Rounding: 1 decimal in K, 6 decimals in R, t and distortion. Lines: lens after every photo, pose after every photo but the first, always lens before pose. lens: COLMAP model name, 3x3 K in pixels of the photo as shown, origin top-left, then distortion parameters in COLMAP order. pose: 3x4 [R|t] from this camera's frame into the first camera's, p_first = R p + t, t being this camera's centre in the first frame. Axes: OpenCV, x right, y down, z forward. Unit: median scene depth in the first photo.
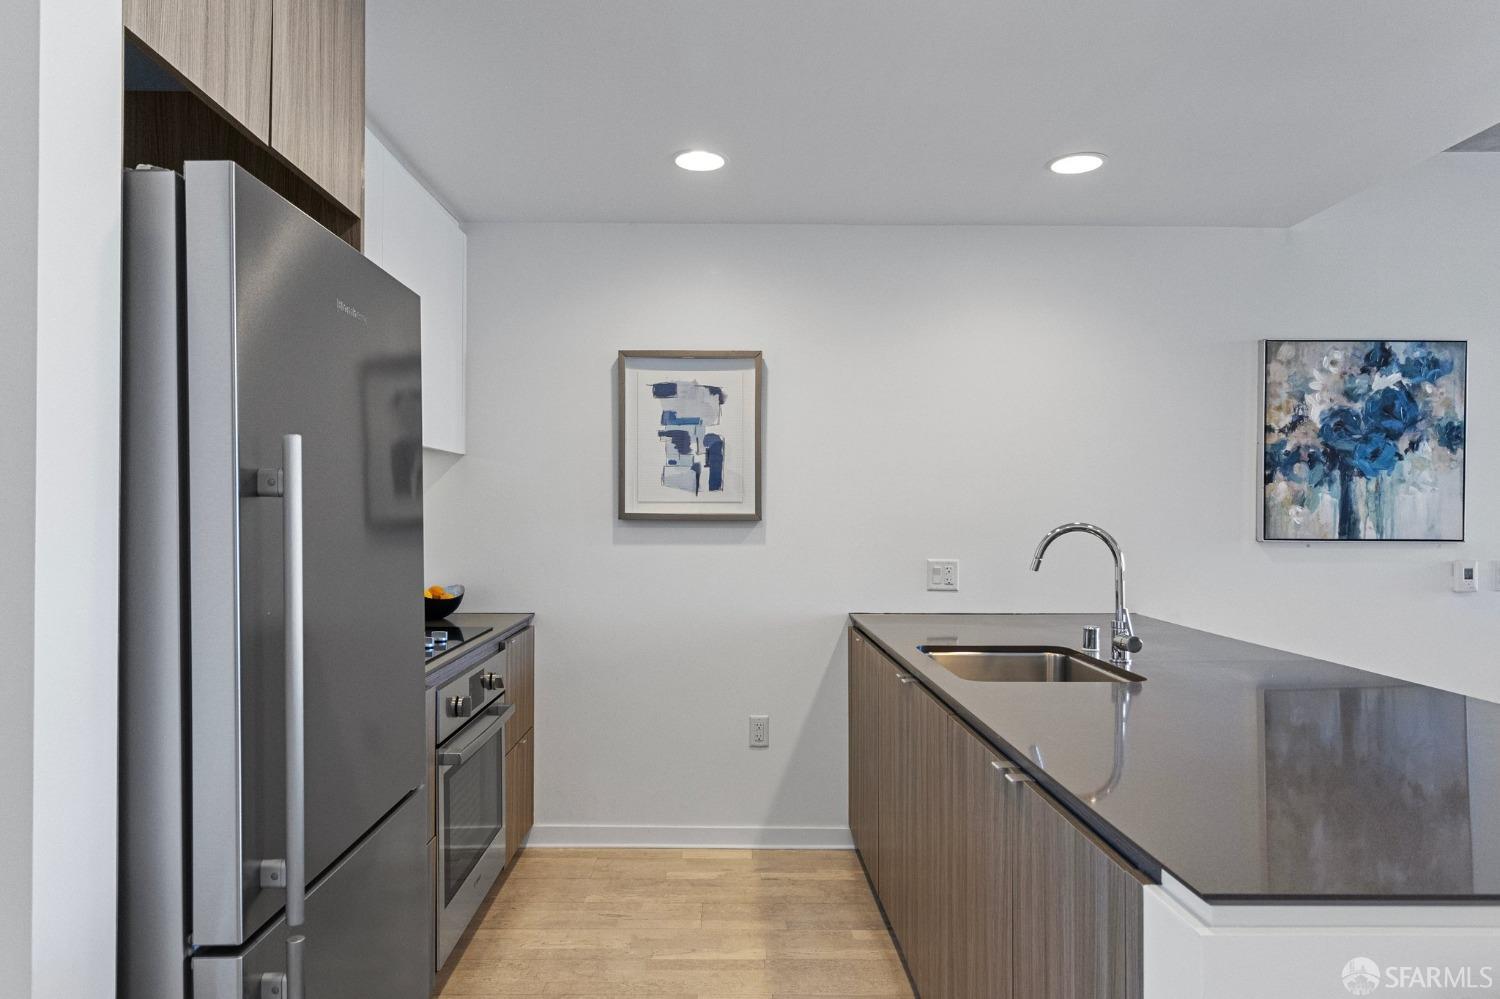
lens RADIAL K [[988.4, 0, 743.6], [0, 988.4, 510.8], [0, 0, 1]] dist [0.010275, 0.000471]
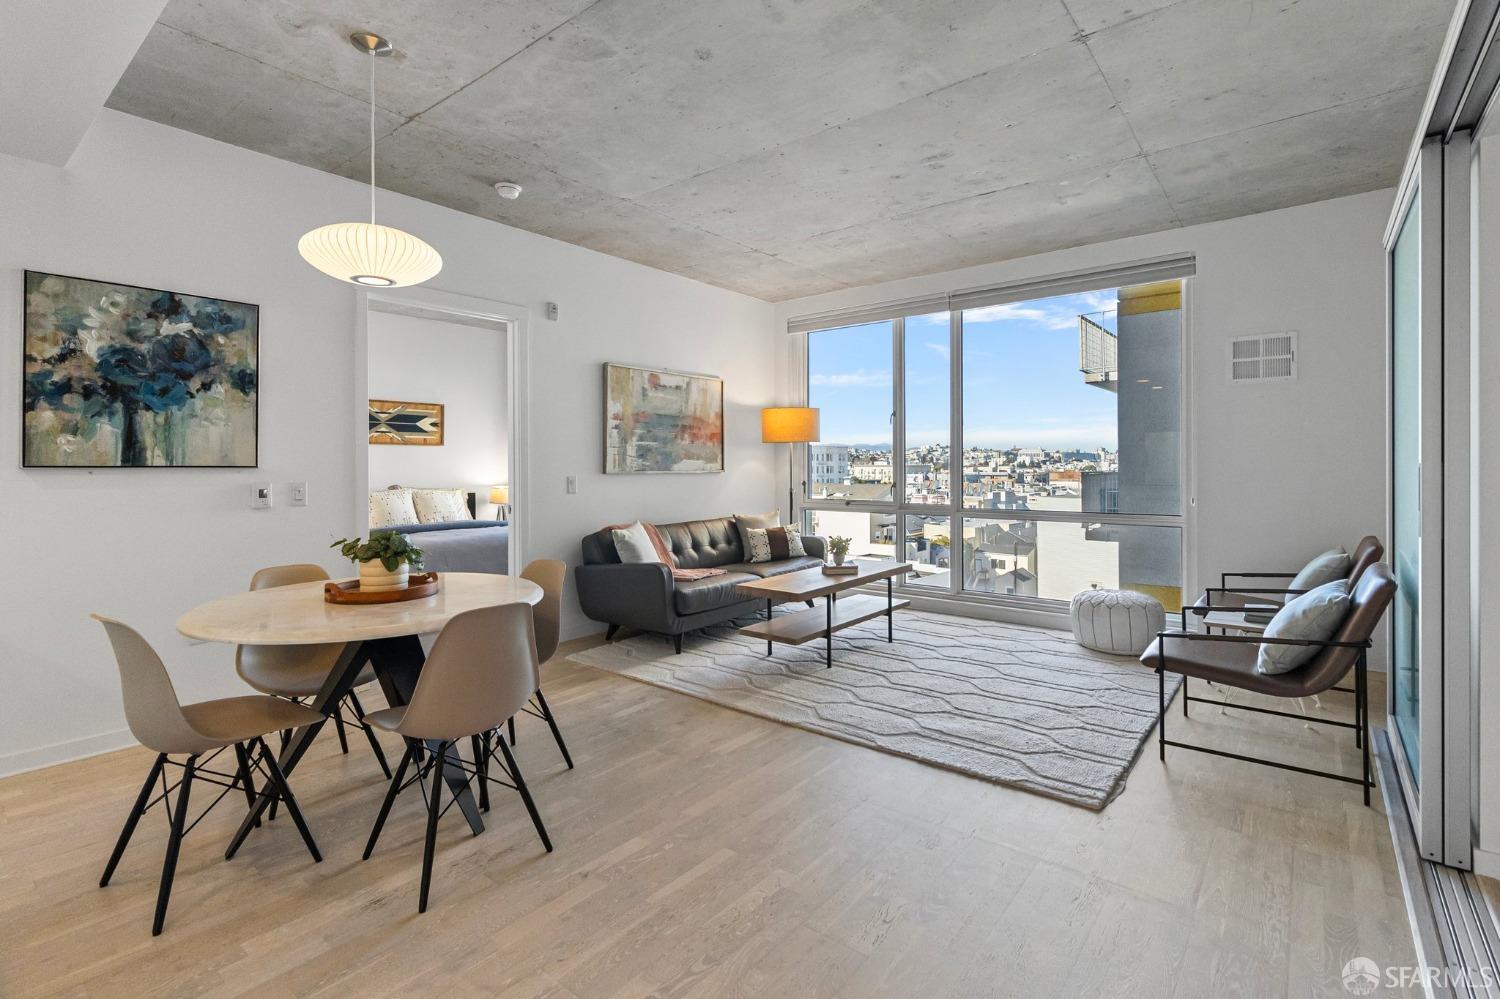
lens RADIAL K [[701.2, 0, 765.0], [0, 701.2, 463.6], [0, 0, 1]] dist [0.002046, 0.000799]
pose [[0.628436, -0.002524, 0.777857, 0.442990], [0.001553, 0.999997, 0.001990, 0.025313], [-0.777860, -0.000043, 0.628438, -0.040101]]
